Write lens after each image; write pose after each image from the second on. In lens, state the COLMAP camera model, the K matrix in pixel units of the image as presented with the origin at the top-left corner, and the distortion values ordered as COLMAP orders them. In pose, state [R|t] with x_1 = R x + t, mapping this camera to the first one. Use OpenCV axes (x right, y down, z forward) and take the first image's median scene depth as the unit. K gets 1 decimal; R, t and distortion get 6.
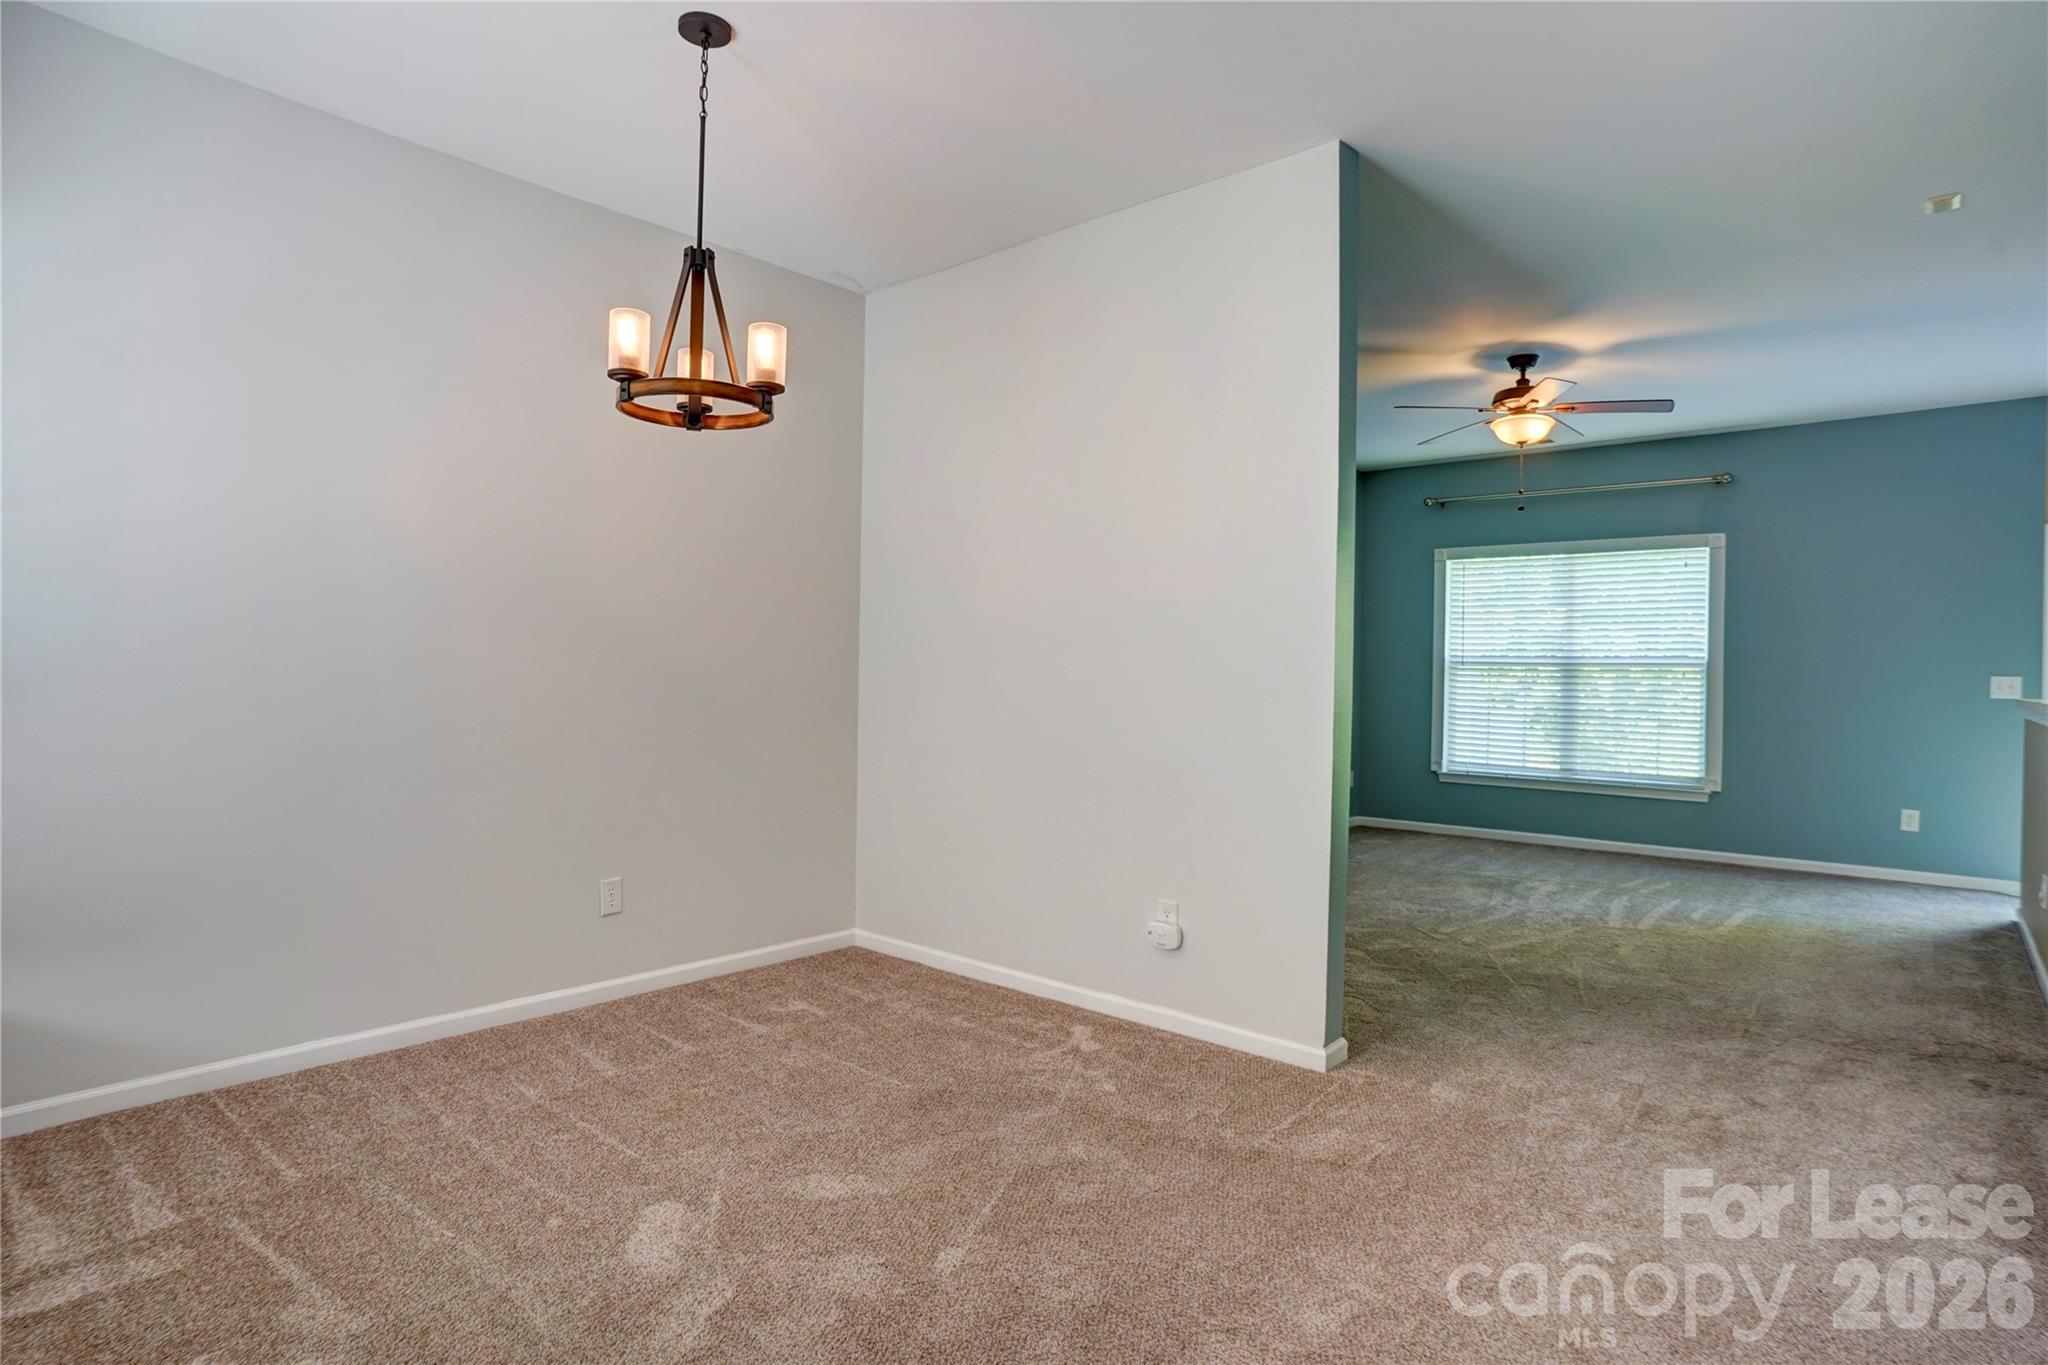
lens RADIAL K [[1040.4, 0, 1035.0], [0, 1040.4, 687.9], [0, 0, 1]] dist [-0.075351, 0.041800]
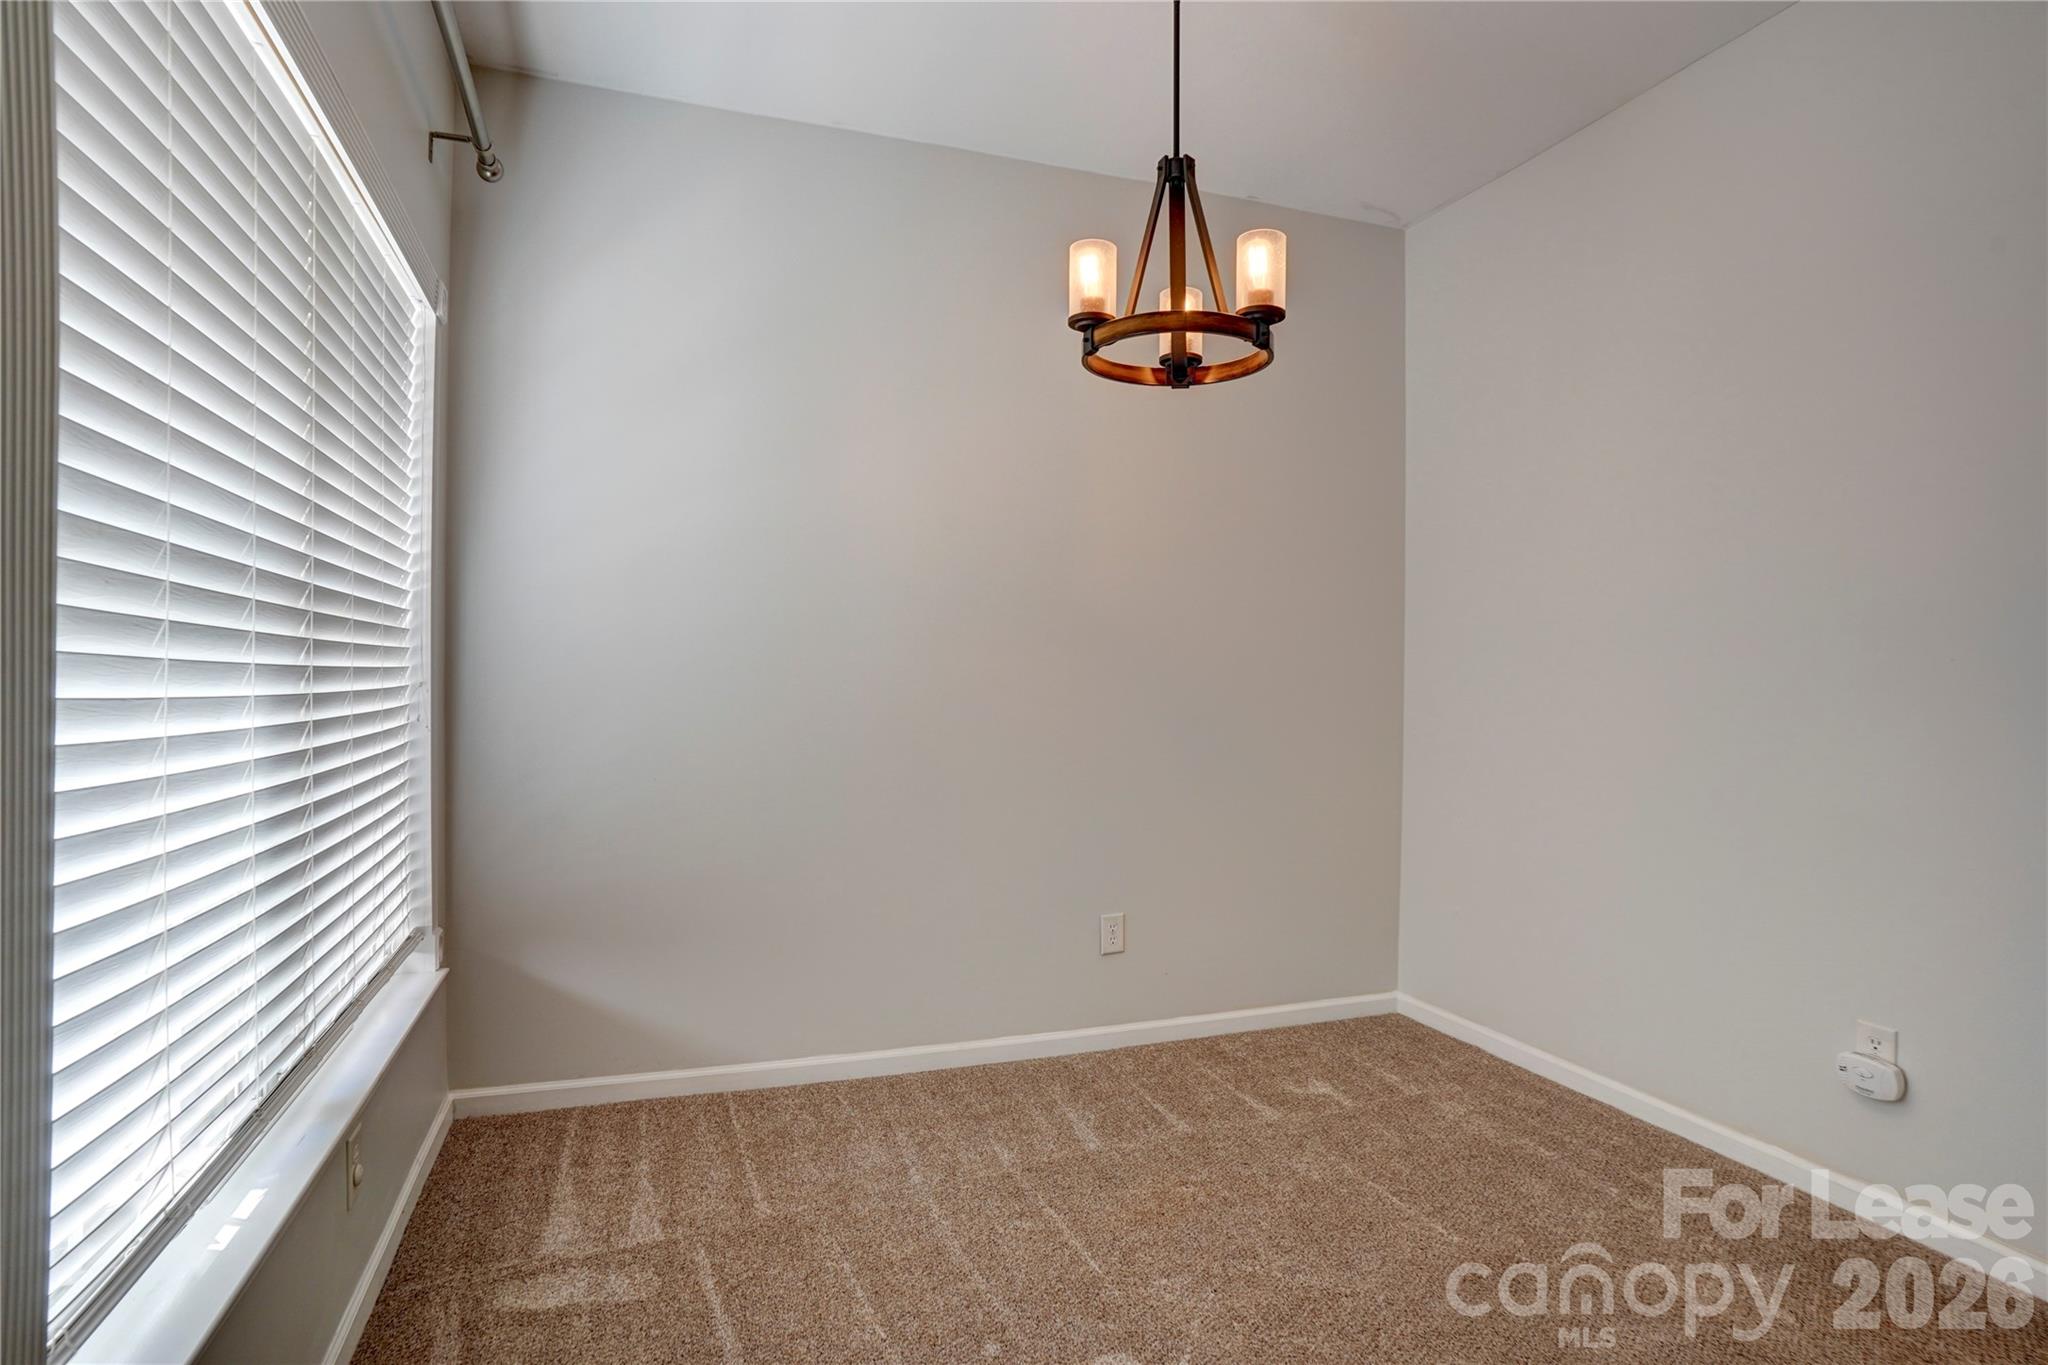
lens RADIAL K [[1040.4, 0, 1035.0], [0, 1040.4, 687.9], [0, 0, 1]] dist [-0.075351, 0.041800]
pose [[0.865961, -0.003424, -0.500099, -0.021502], [-0.002966, 0.999924, -0.011981, -0.001749], [0.500102, 0.011858, 0.865885, 0.229580]]
